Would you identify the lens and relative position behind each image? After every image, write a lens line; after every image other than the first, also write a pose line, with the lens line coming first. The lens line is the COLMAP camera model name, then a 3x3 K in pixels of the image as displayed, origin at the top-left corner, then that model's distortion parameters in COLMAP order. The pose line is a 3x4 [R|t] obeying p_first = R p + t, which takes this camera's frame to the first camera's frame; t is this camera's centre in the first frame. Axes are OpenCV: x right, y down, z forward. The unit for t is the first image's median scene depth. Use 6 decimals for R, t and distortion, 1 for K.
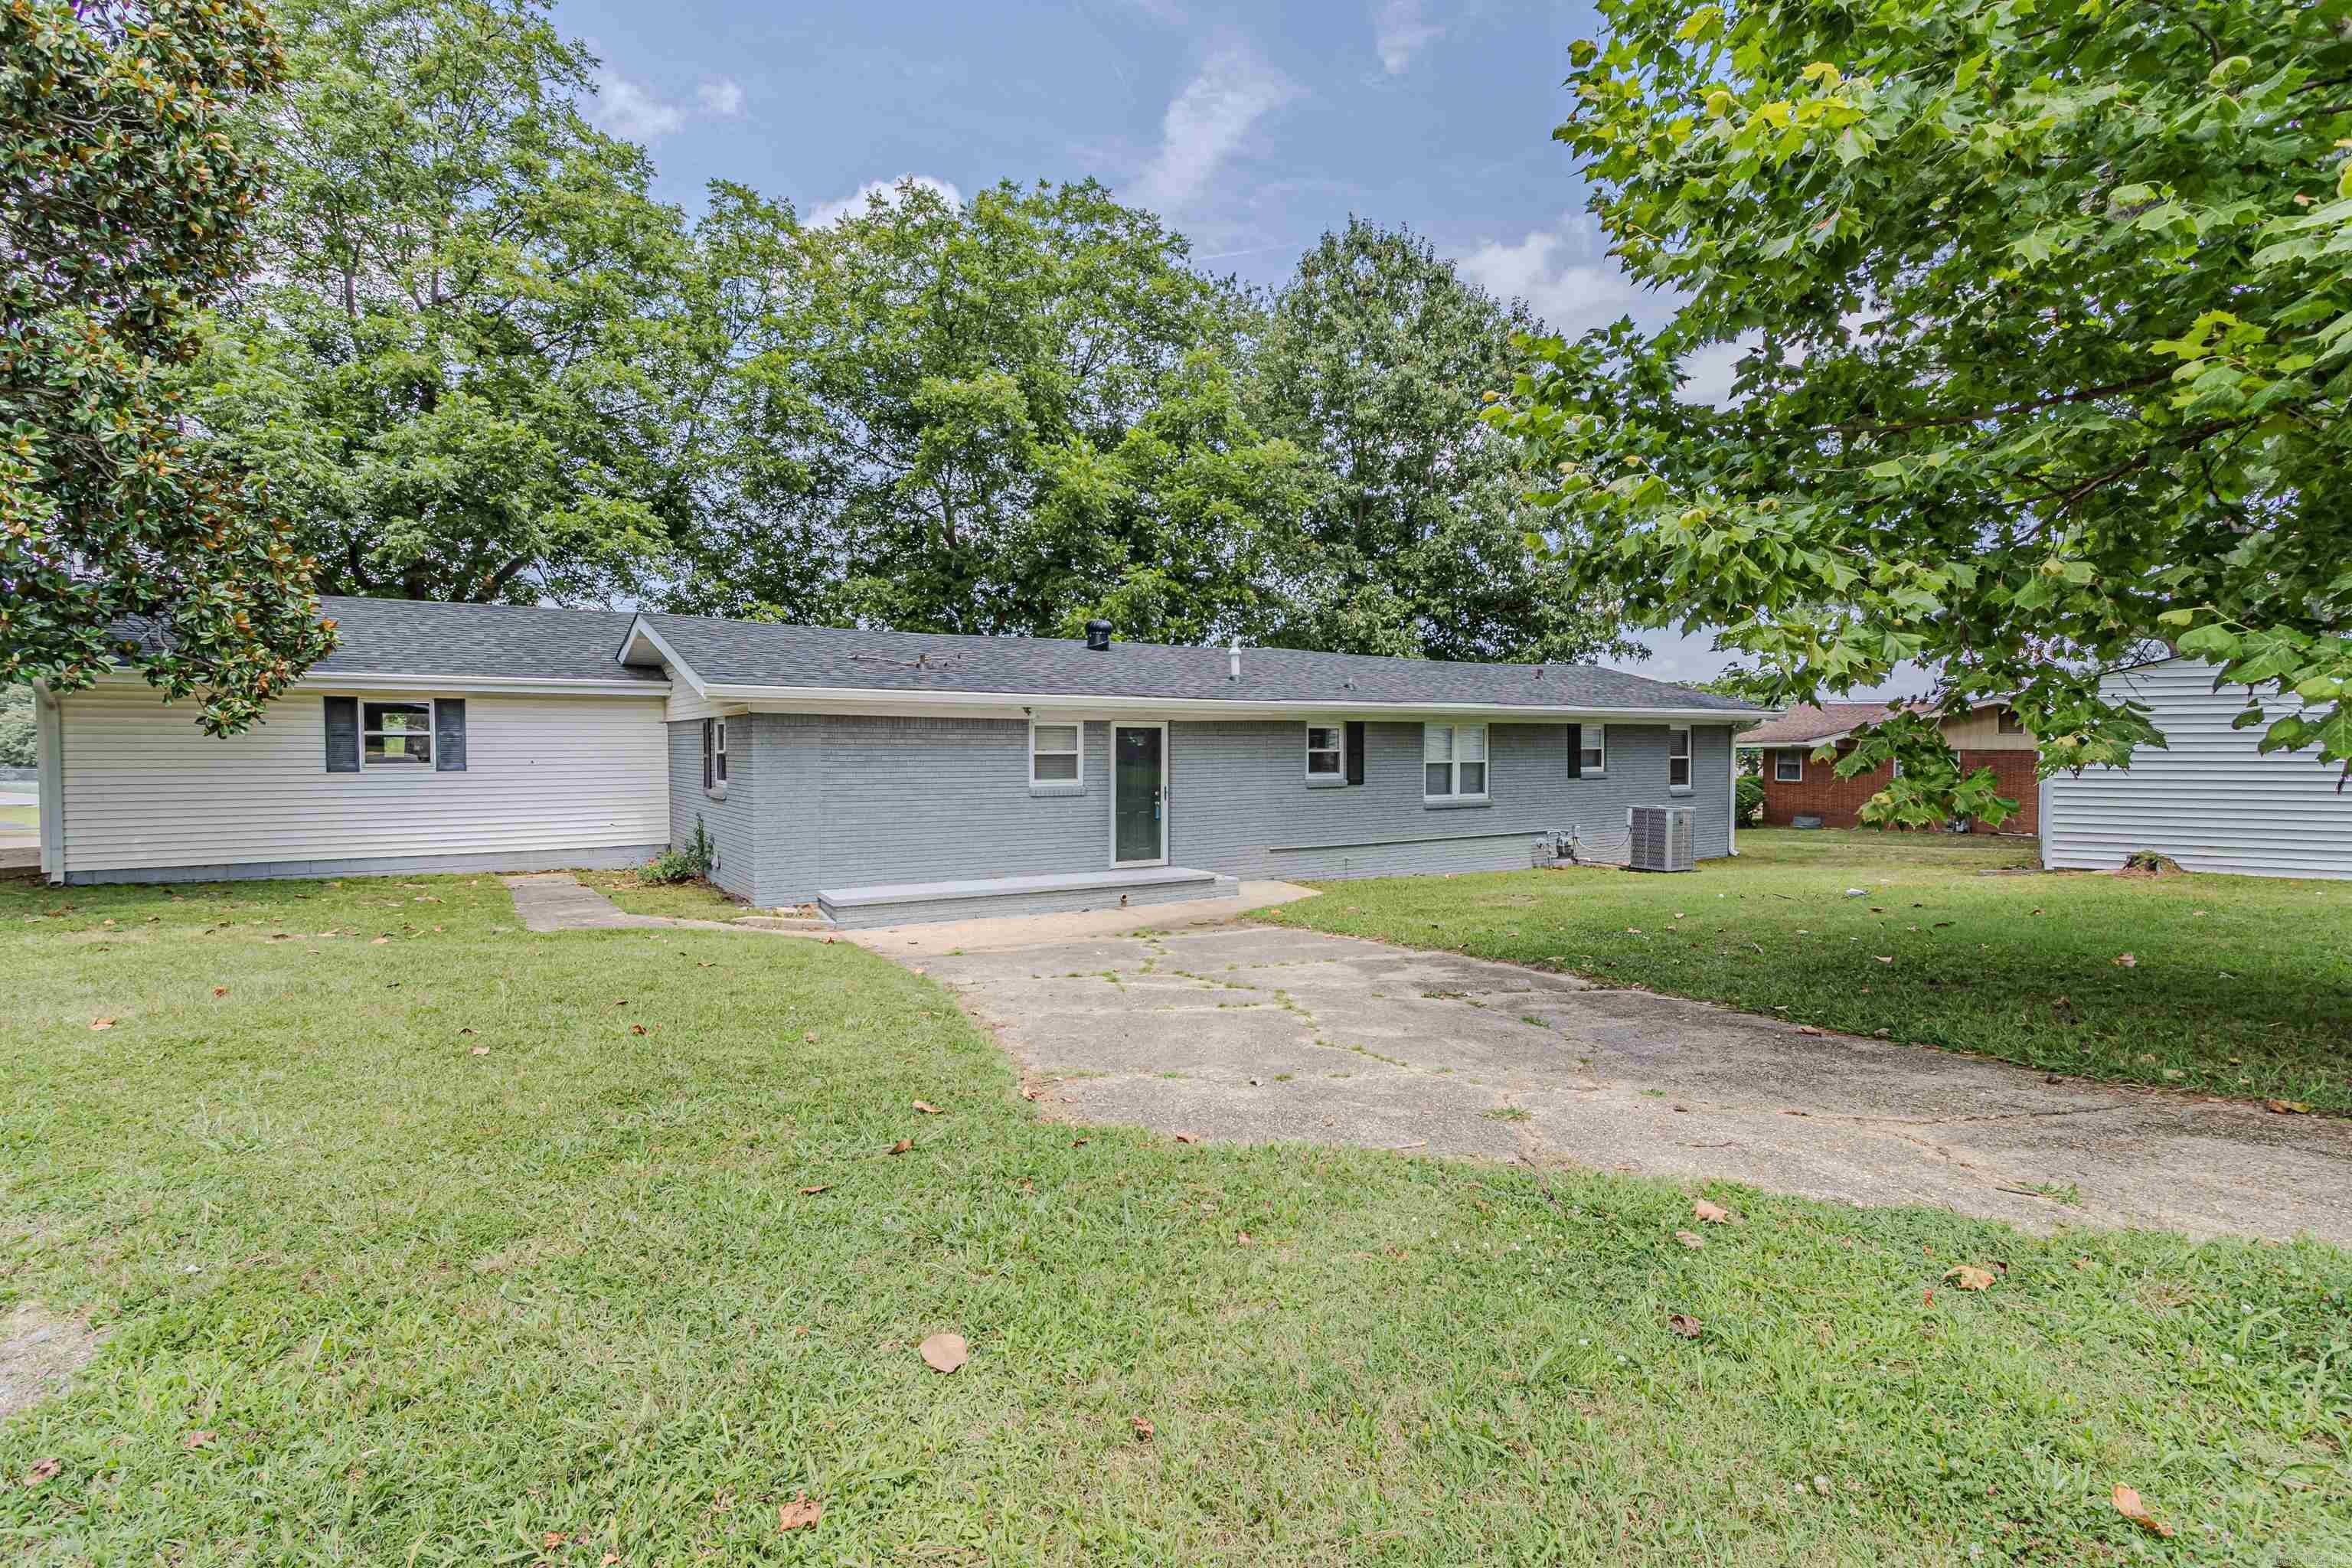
lens RADIAL K [[1099.0, 0, 1149.0], [0, 1099.0, 795.7], [0, 0, 1]] dist [0.003609, -0.000531]
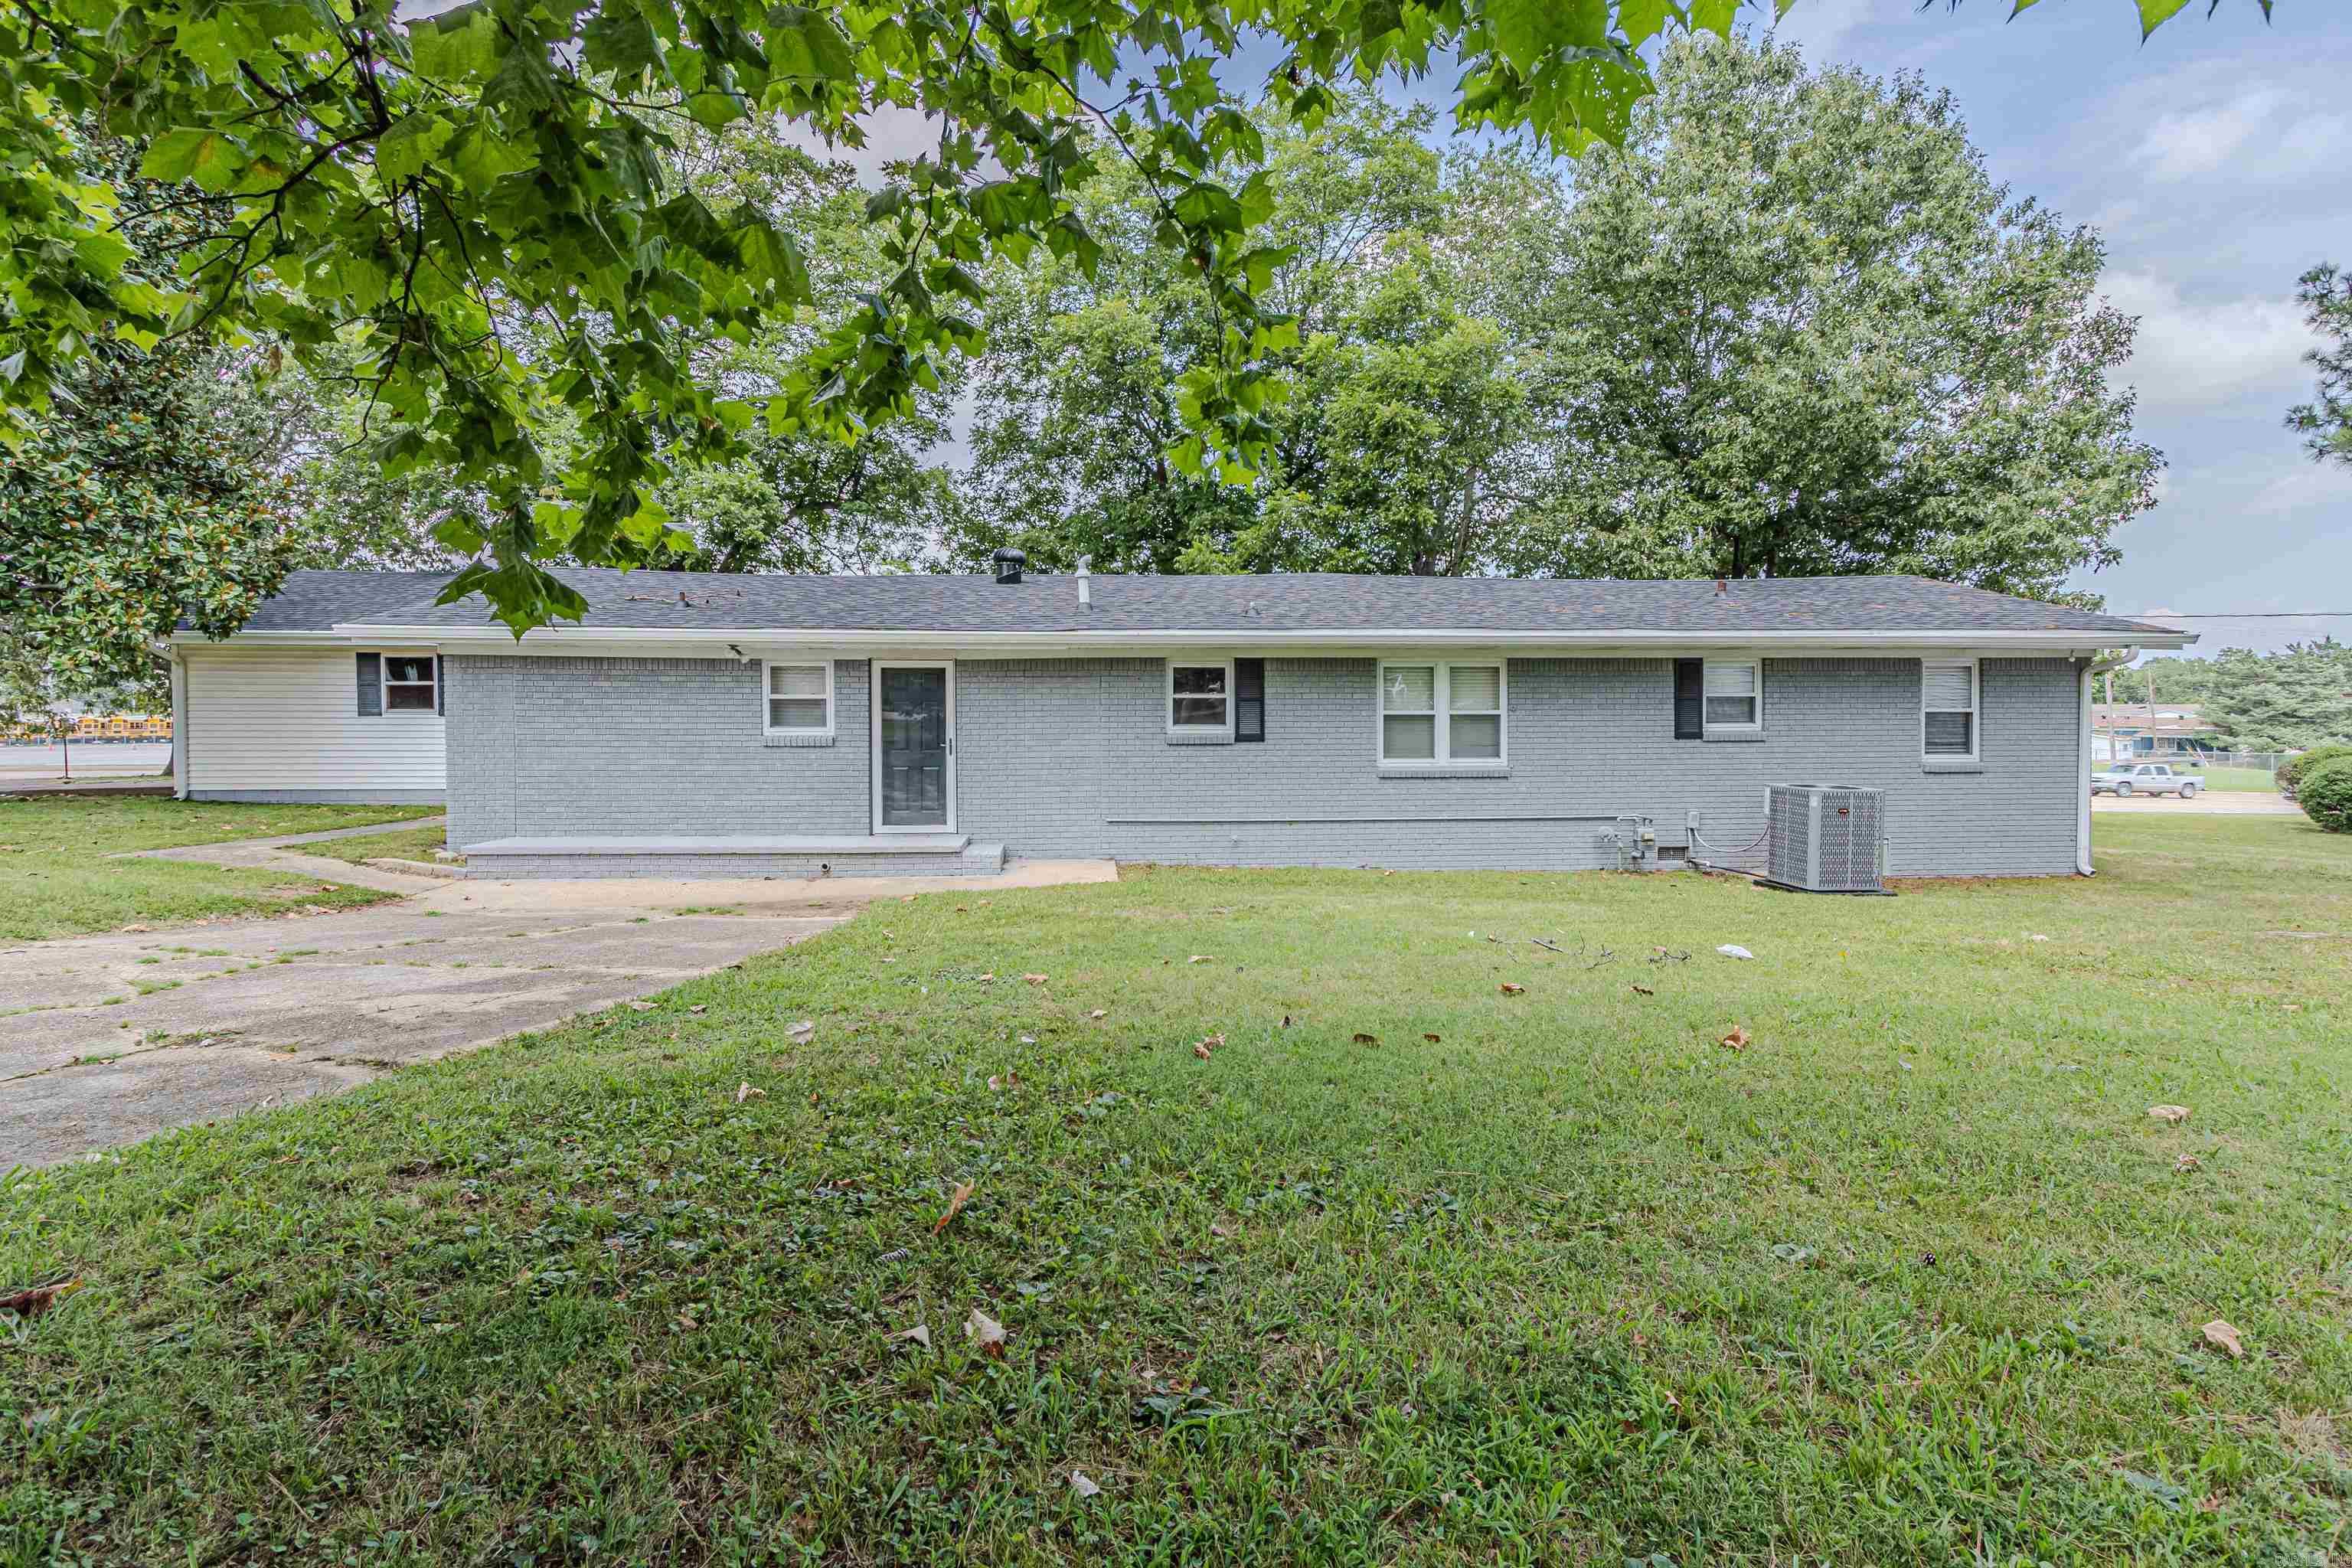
lens RADIAL K [[1104.2, 0, 1176.0], [0, 1104.2, 784.0], [0, 0, 1]] dist [0.001048, -0.001295]
pose [[0.883521, 0.032986, -0.467229, 0.520818], [-0.022407, 0.999352, 0.028183, -0.001122], [0.467856, -0.014432, 0.883687, 0.315476]]
